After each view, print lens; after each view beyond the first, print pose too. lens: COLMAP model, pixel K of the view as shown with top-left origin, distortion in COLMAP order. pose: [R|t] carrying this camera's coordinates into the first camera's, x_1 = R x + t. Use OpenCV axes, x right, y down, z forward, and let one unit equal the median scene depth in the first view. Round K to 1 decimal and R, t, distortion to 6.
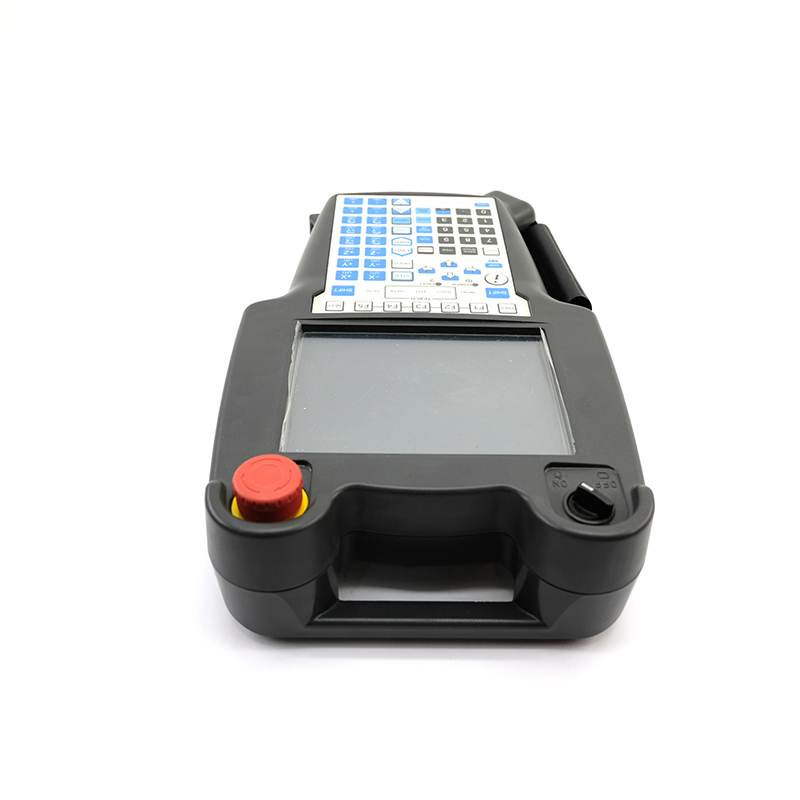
lens RADIAL K [[797.2, 0, 400.0], [0, 797.2, 400.0], [0, 0, 1]] dist [-0.009977, 0.006414]
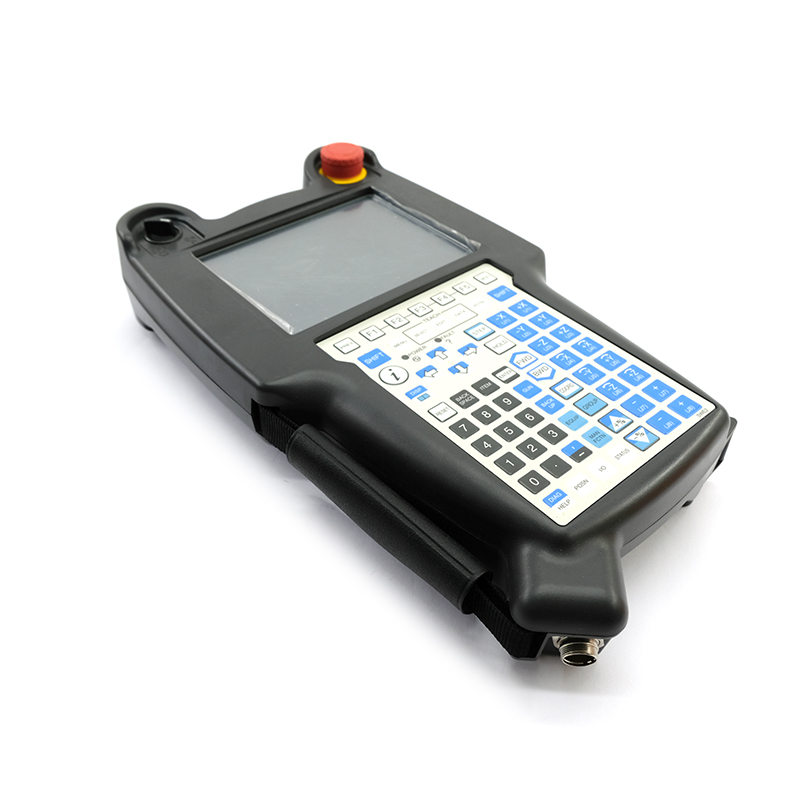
lens RADIAL K [[797.2, 0, 400.0], [0, 797.2, 400.0], [0, 0, 1]] dist [-0.009977, 0.006414]
pose [[-0.754339, 0.401045, -0.519745, 0.518491], [-0.453637, 0.253850, 0.854268, -0.794850], [0.474537, 0.880184, -0.009560, 0.994561]]
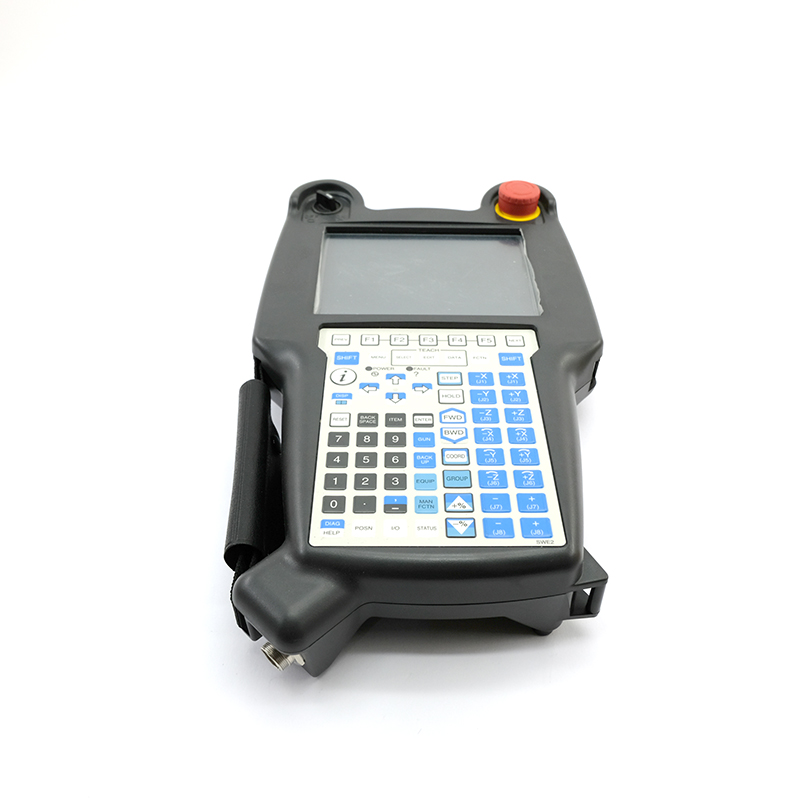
lens RADIAL K [[797.2, 0, 400.0], [0, 797.2, 400.0], [0, 0, 1]] dist [-0.009977, 0.006414]
pose [[-0.999523, -0.024958, -0.018178, 0.070919], [-0.021649, 0.146723, 0.988941, -0.989725], [-0.022015, 0.988863, -0.147193, 1.113081]]
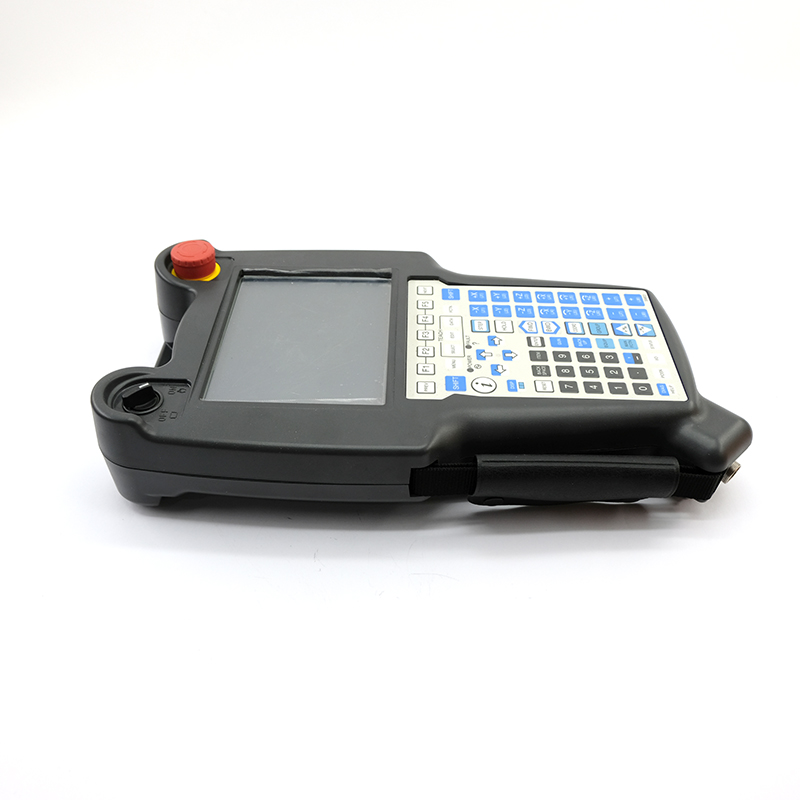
lens RADIAL K [[815.8, 0, 400.0], [0, 815.8, 400.0], [0, 0, 1]] dist [0.000318, 0.006342]
pose [[-0.021969, 0.632476, -0.774268, 0.838757], [-0.649862, 0.579488, 0.491806, -0.525989], [0.759734, 0.513972, 0.398292, 0.535908]]
